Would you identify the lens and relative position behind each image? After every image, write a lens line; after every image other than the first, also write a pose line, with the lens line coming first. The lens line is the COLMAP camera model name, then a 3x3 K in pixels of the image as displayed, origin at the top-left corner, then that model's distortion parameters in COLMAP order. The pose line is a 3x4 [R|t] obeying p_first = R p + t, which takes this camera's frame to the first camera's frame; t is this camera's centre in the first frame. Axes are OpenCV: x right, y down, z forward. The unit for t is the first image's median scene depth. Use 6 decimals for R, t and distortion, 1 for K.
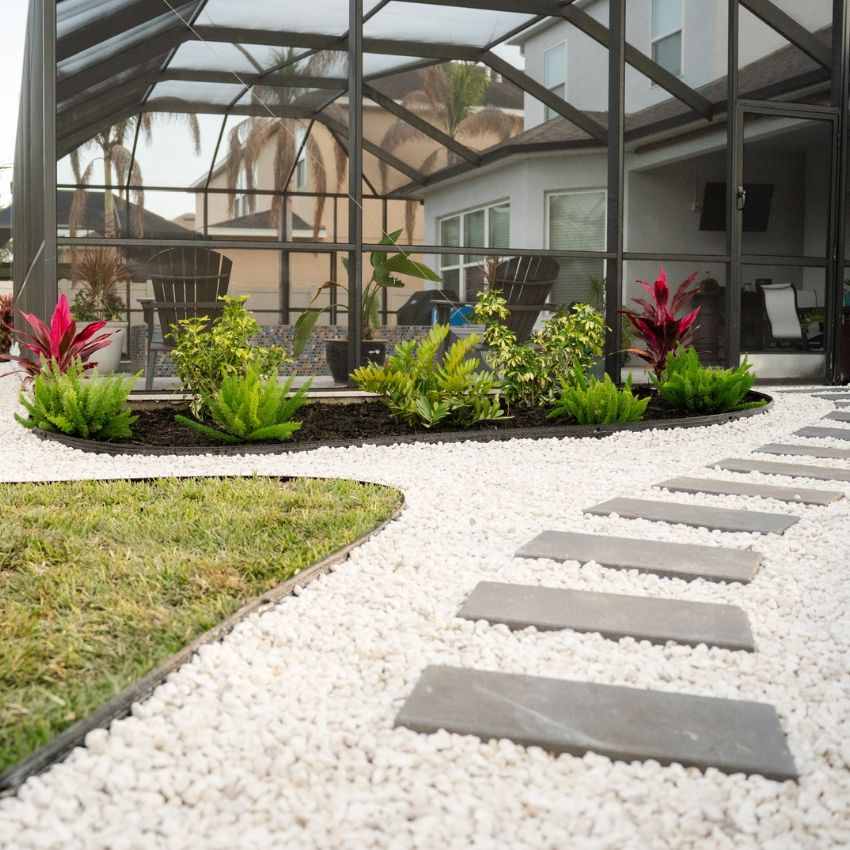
lens RADIAL K [[1103.7, 0, 420.9], [0, 1103.7, 425.0], [0, 0, 1]] dist [-0.022208, 0.000000]
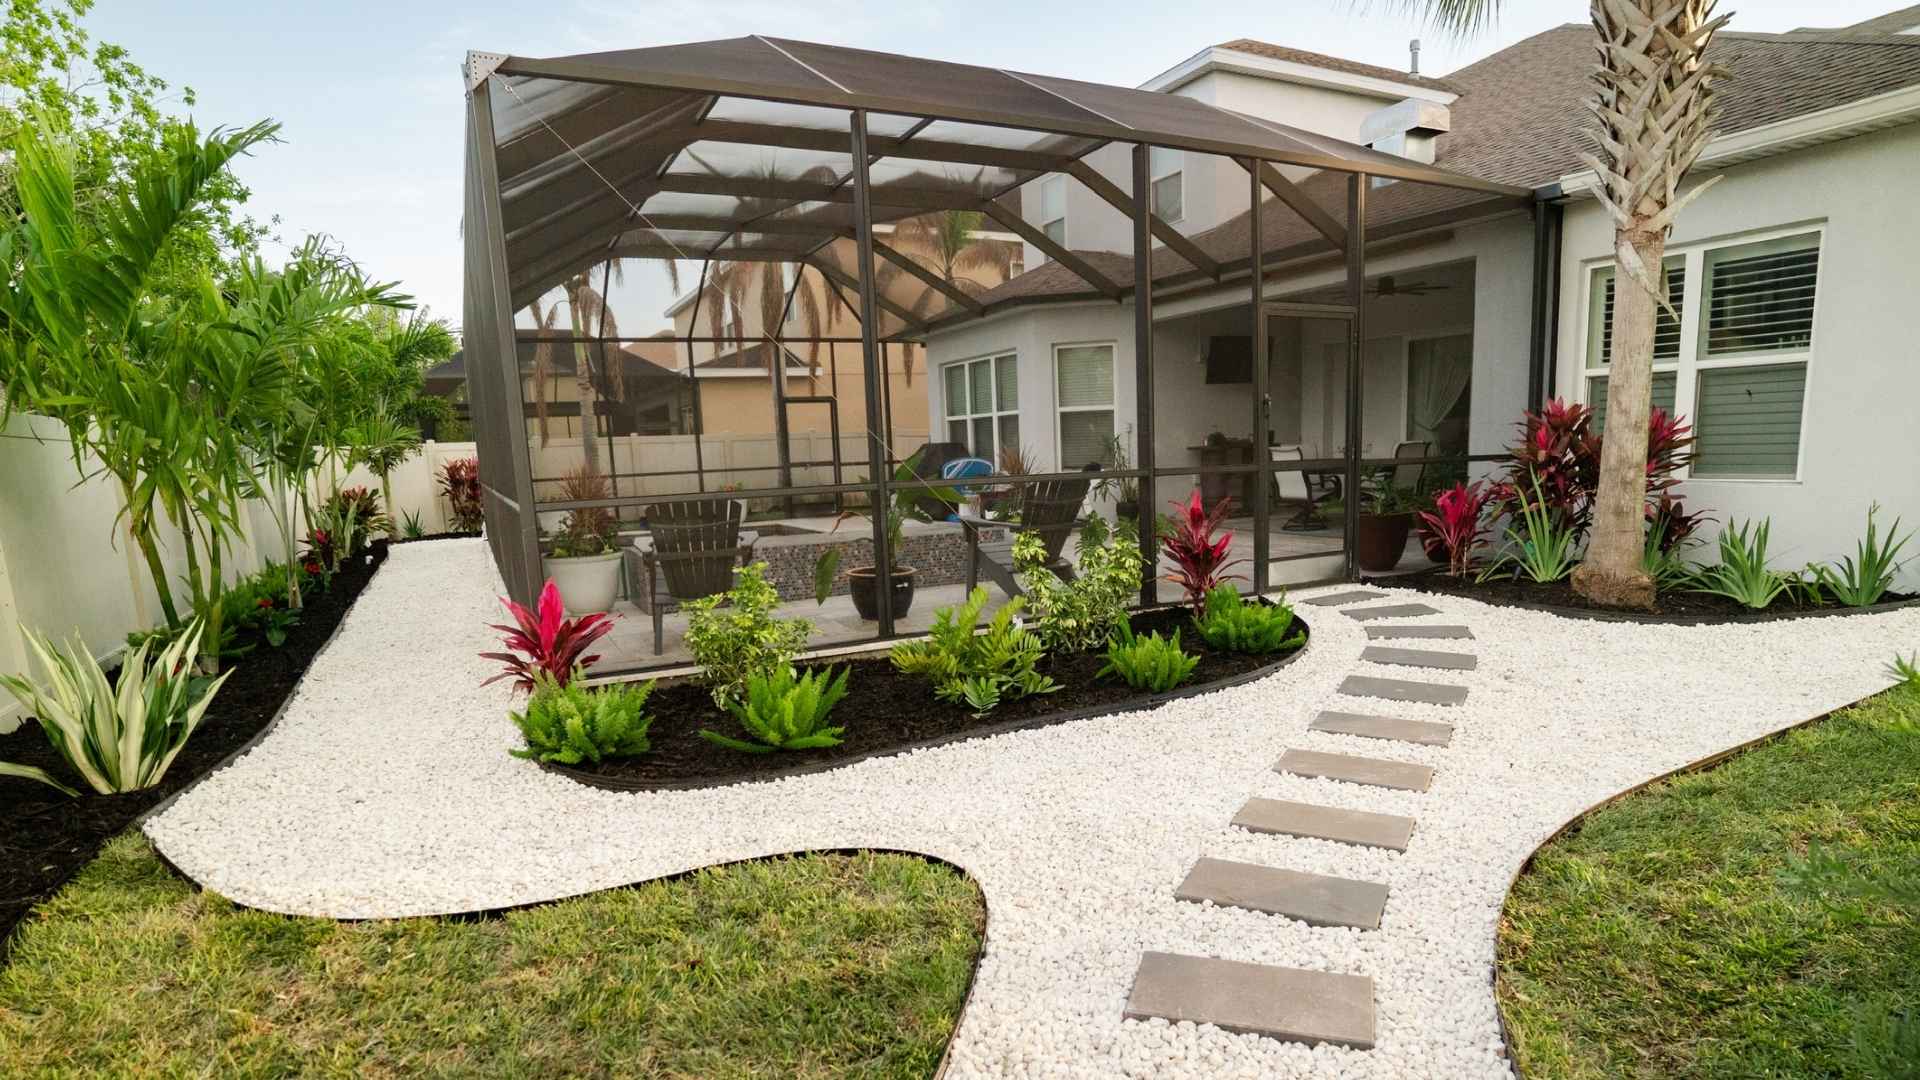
lens RADIAL K [[1043.0, 0, 1110.9], [0, 1043.0, 628.2], [0, 0, 1]] dist [-0.033153, 0.007936]
pose [[0.981921, -0.053780, 0.181489, -0.021094], [0.028493, 0.989860, 0.139162, -0.101215], [-0.187132, -0.131475, 0.973497, 0.060625]]
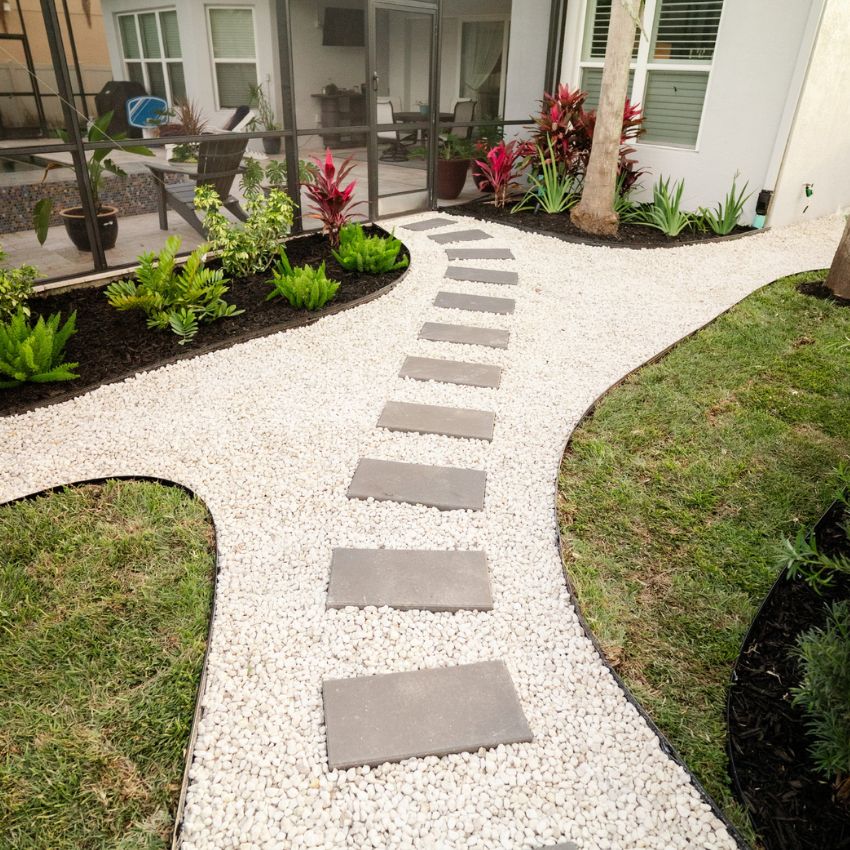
lens RADIAL K [[630.3, 0, 438.7], [0, 630.3, 391.6], [0, 0, 1]] dist [-0.076325, 0.042618]
pose [[0.894743, -0.174475, 0.411089, -0.018775], [-0.024382, 0.900064, 0.435074, -0.140387], [-0.445916, -0.399302, 0.801072, 0.135768]]
